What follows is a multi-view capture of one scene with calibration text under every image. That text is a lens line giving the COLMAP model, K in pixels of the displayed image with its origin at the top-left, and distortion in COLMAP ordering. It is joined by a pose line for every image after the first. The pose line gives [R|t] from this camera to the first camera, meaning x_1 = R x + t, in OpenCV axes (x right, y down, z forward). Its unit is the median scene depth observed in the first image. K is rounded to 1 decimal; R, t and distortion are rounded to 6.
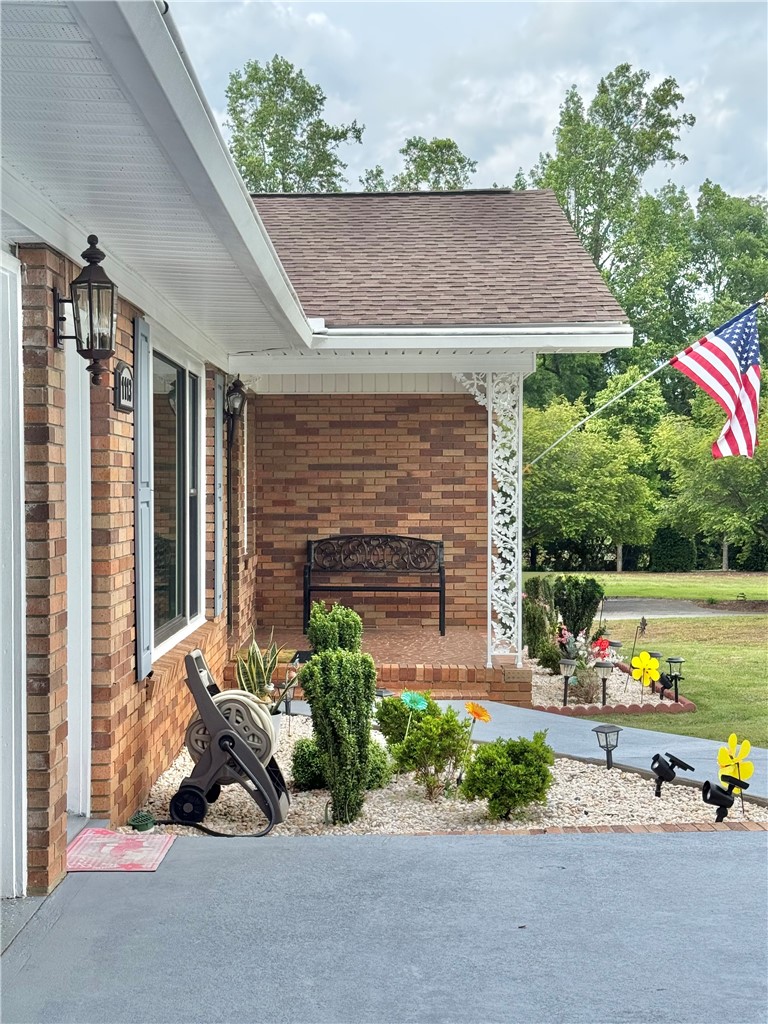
lens RADIAL K [[1549.7, 0, 384.0], [0, 1549.7, 512.0], [0, 0, 1]] dist [-0.006171, -0.006984]
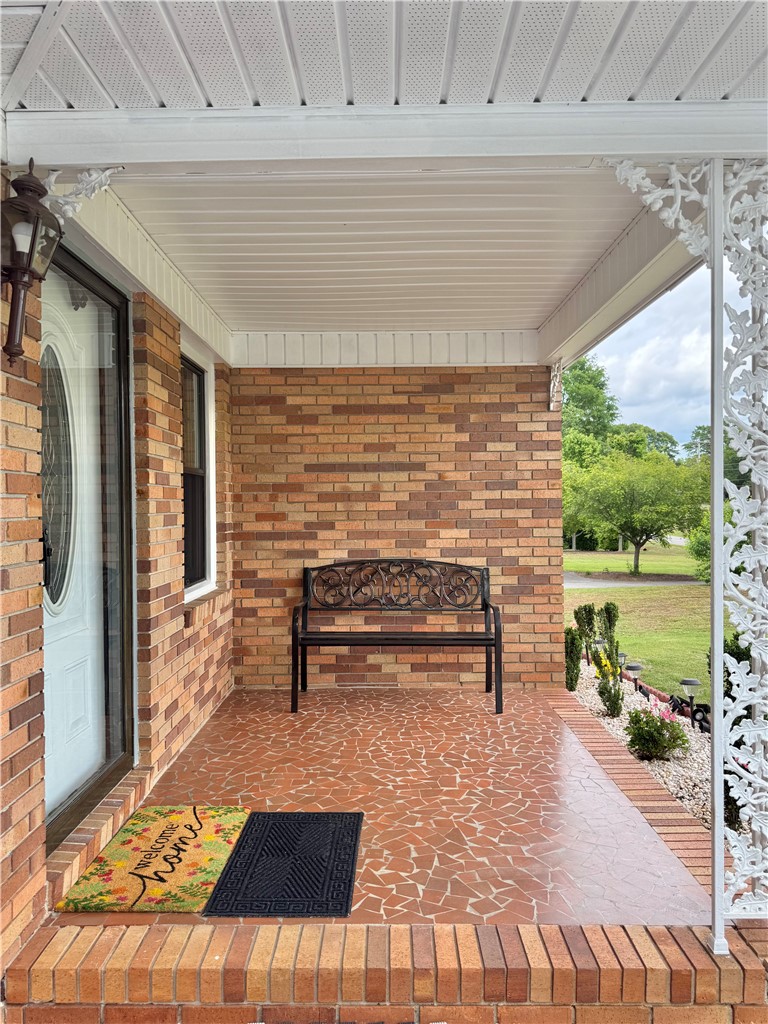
lens RADIAL K [[751.8, 0, 384.0], [0, 751.8, 512.0], [0, 0, 1]] dist [-0.000039, -0.000149]
pose [[0.999963, -0.007511, -0.004226, -0.009586], [0.007469, 0.999922, -0.009970, -0.004133], [0.004301, 0.009938, 0.999941, 0.643178]]
